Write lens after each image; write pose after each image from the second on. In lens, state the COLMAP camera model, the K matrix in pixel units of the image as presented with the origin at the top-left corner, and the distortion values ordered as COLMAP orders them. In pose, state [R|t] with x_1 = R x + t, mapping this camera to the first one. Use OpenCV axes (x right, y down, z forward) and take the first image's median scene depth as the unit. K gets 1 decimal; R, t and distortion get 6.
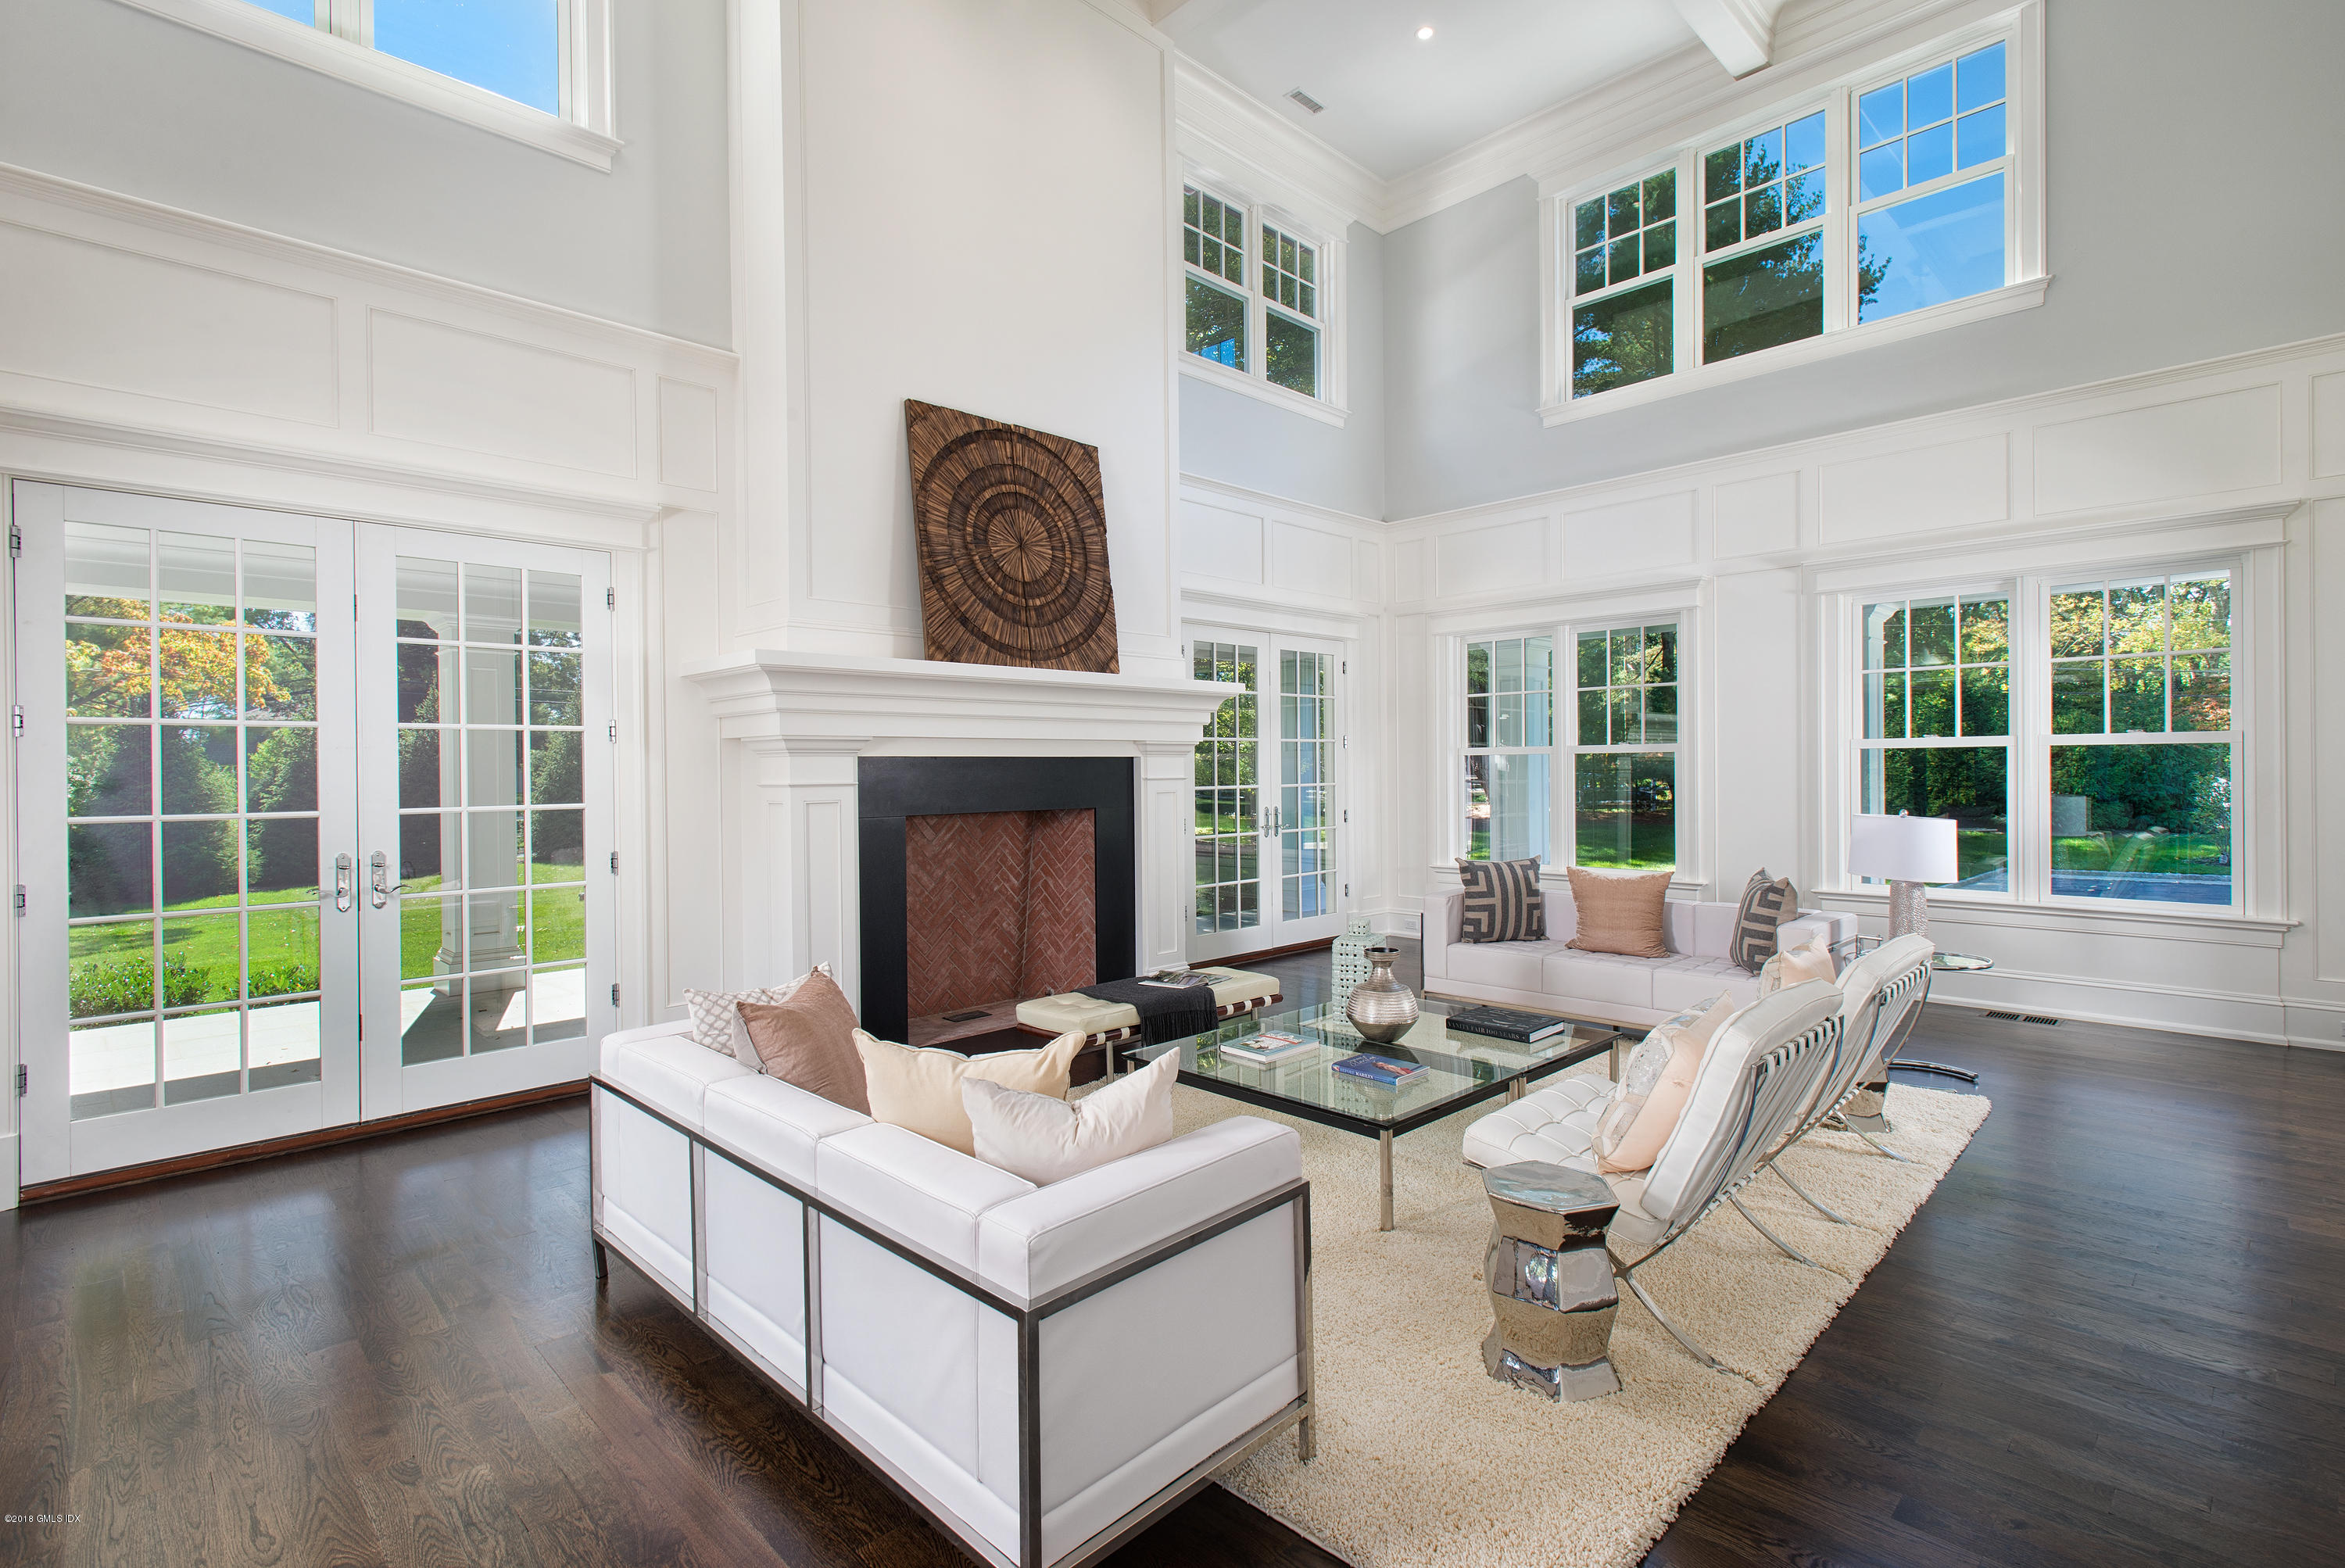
lens RADIAL K [[1127.1, 0, 1133.1], [0, 1127.1, 767.5], [0, 0, 1]] dist [0.032408, 0.000039]
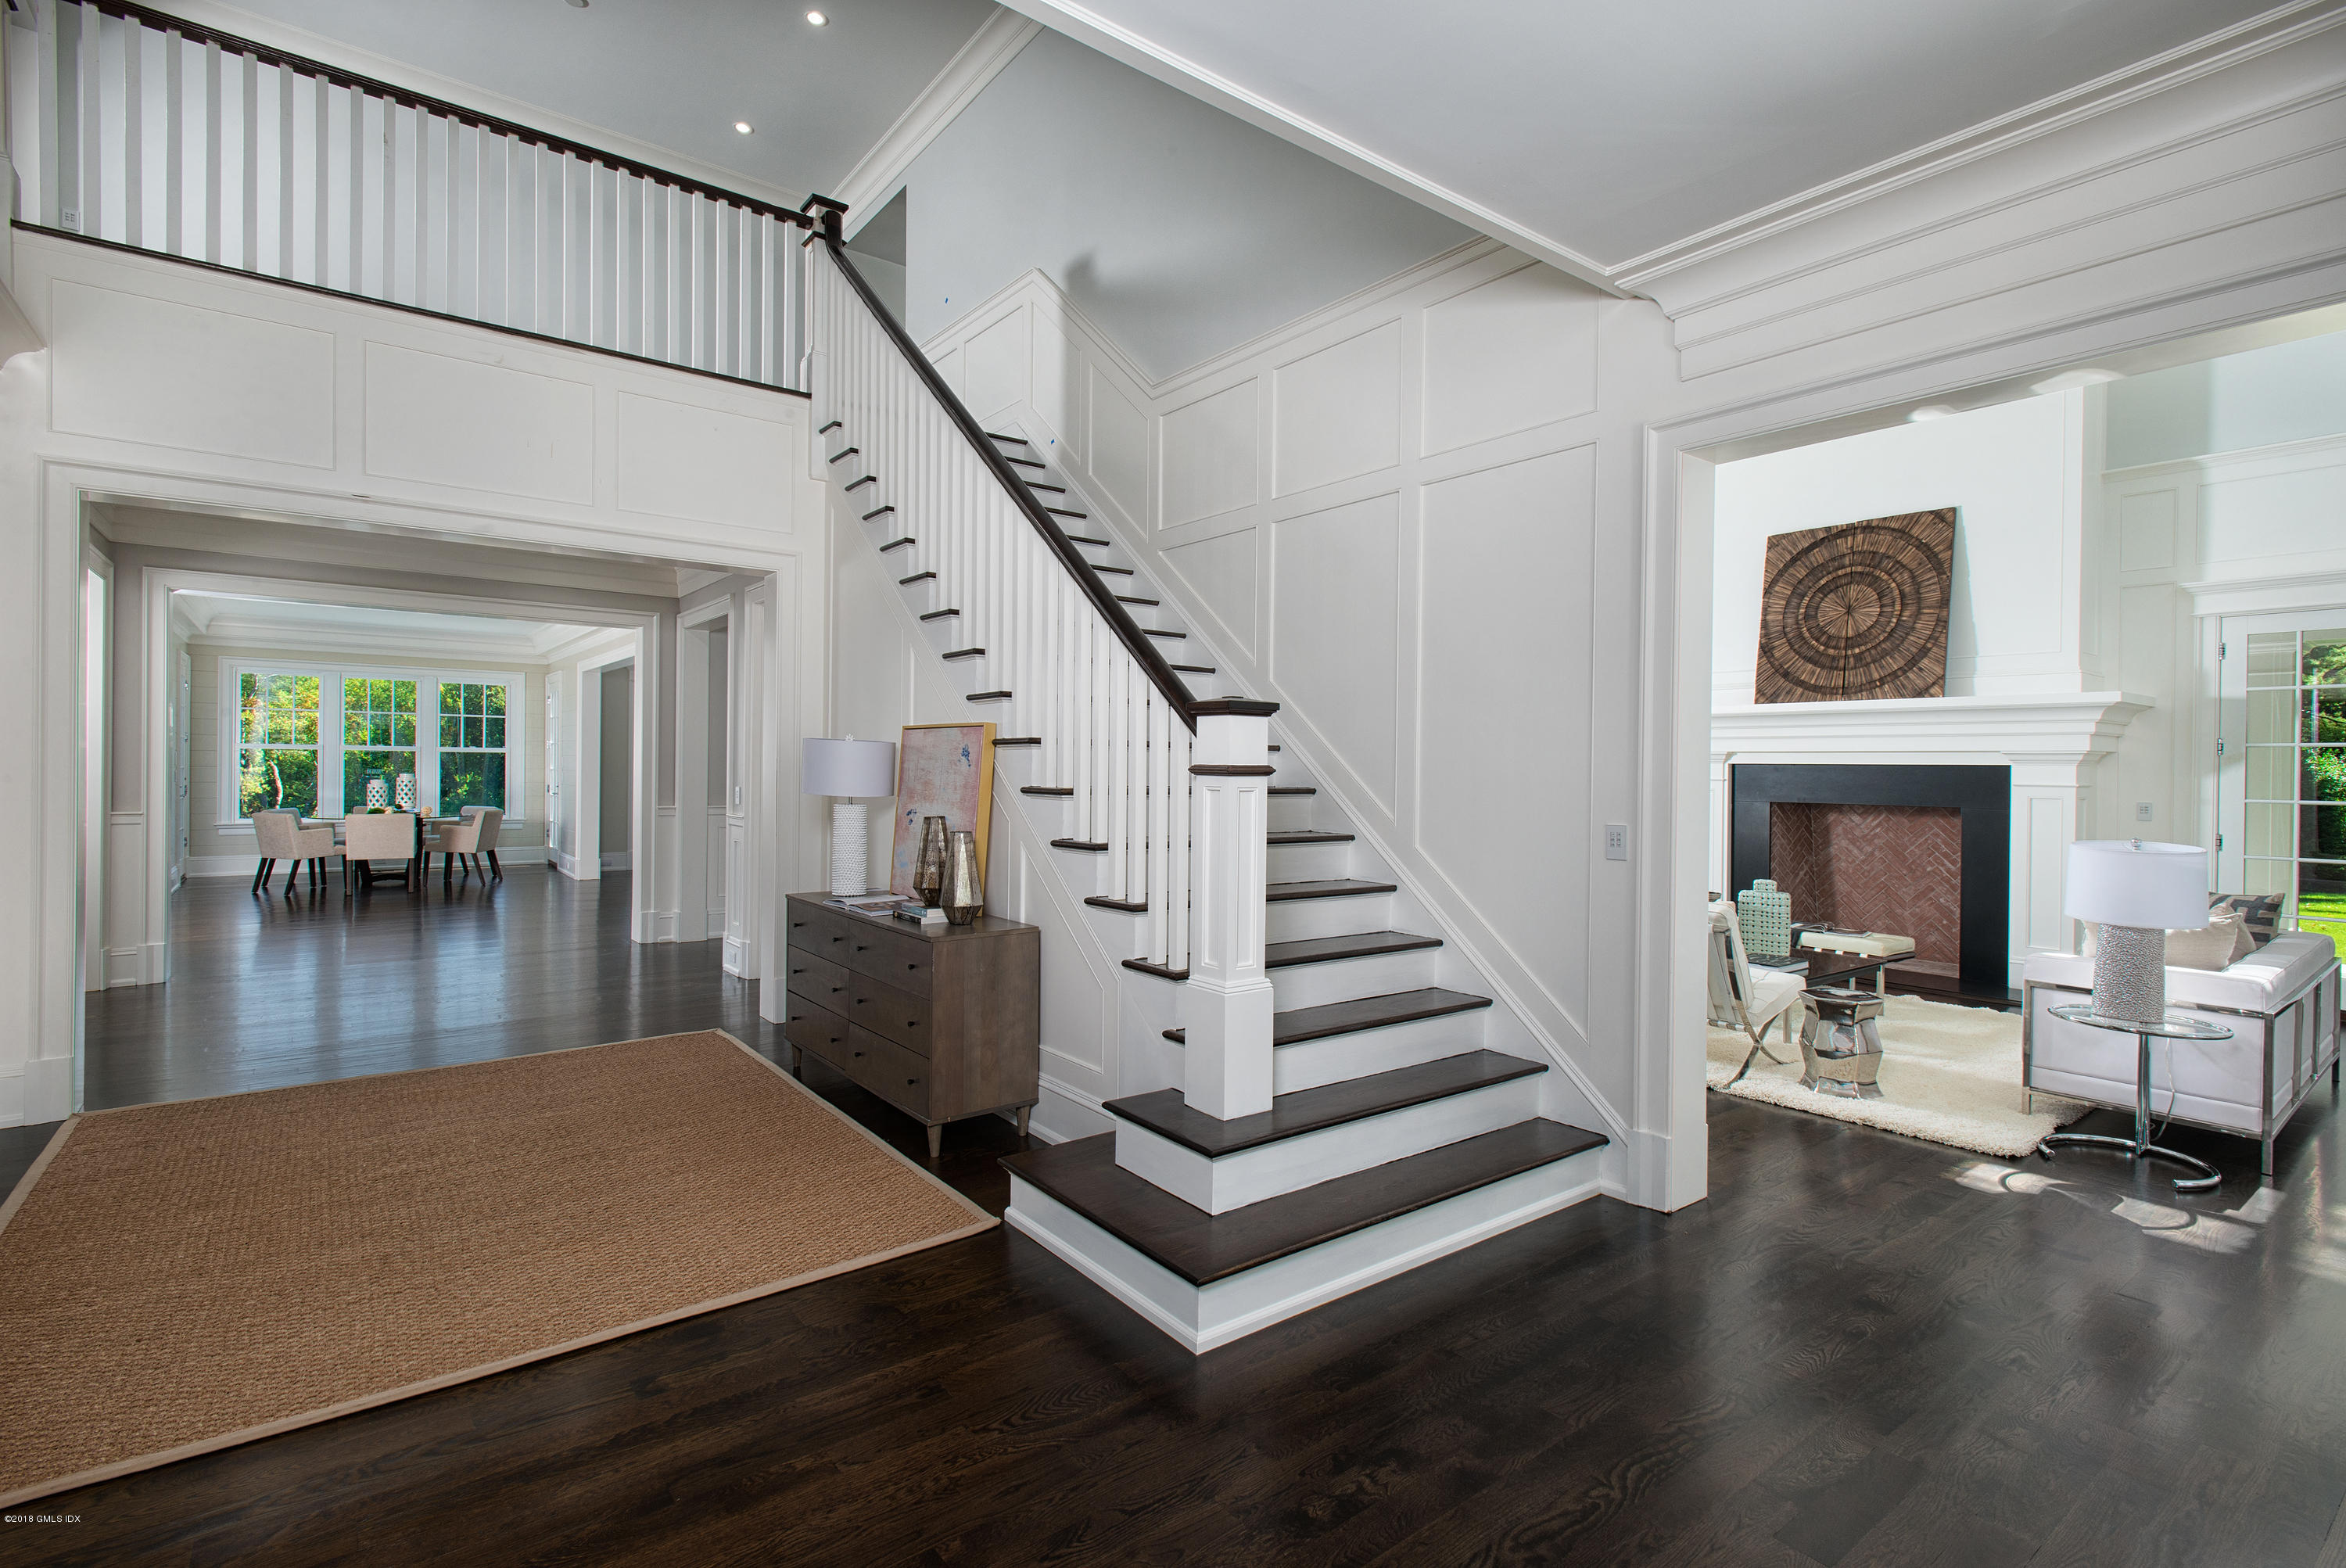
lens RADIAL K [[1089.5, 0, 1166.5], [0, 1089.5, 776.3], [0, 0, 1]] dist [0.003772, 0.000751]
pose [[-0.123675, 0.015555, -0.992201, 1.310273], [-0.009289, 0.999815, 0.016832, -0.009671], [0.992279, 0.011298, -0.123508, 0.336676]]
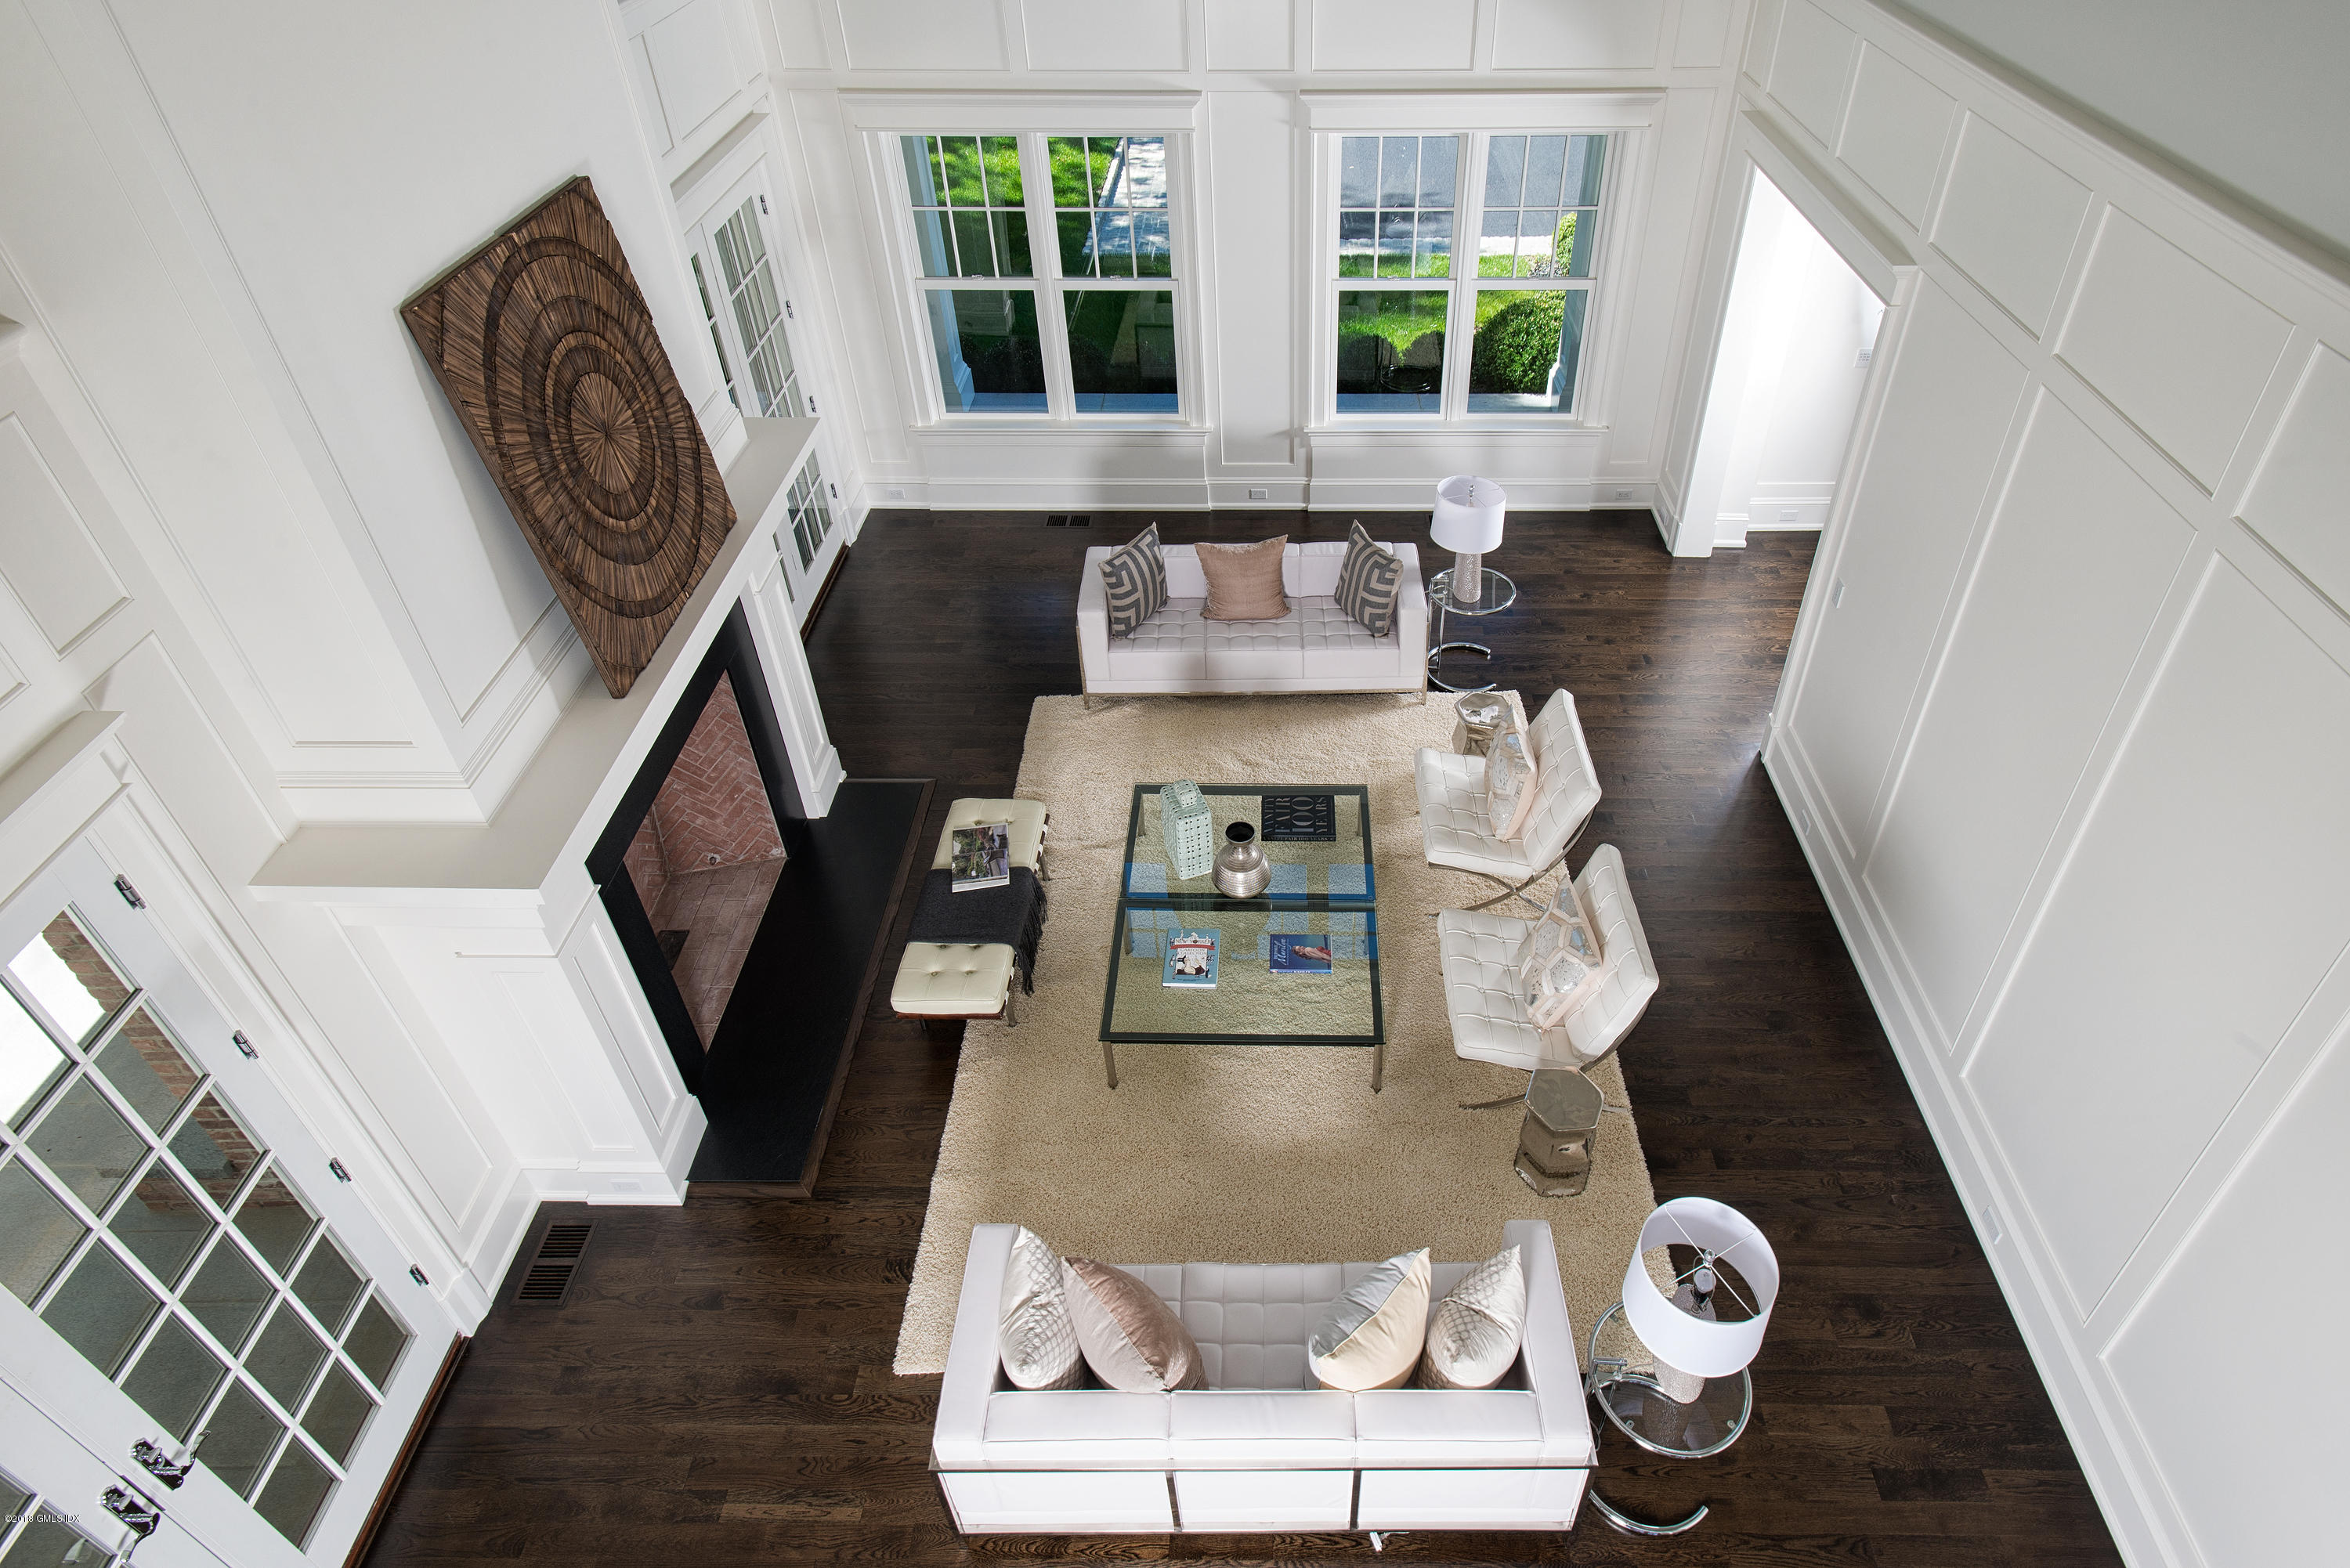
lens RADIAL K [[1358.8, 0, 1279.1], [0, 1358.8, 780.1], [0, 0, 1]] dist [0.060792, 0.000042]
pose [[0.694505, -0.447690, 0.563238, -0.365337], [-0.009240, 0.777218, 0.629164, -0.541727], [-0.719429, -0.442162, 0.535644, 0.201523]]
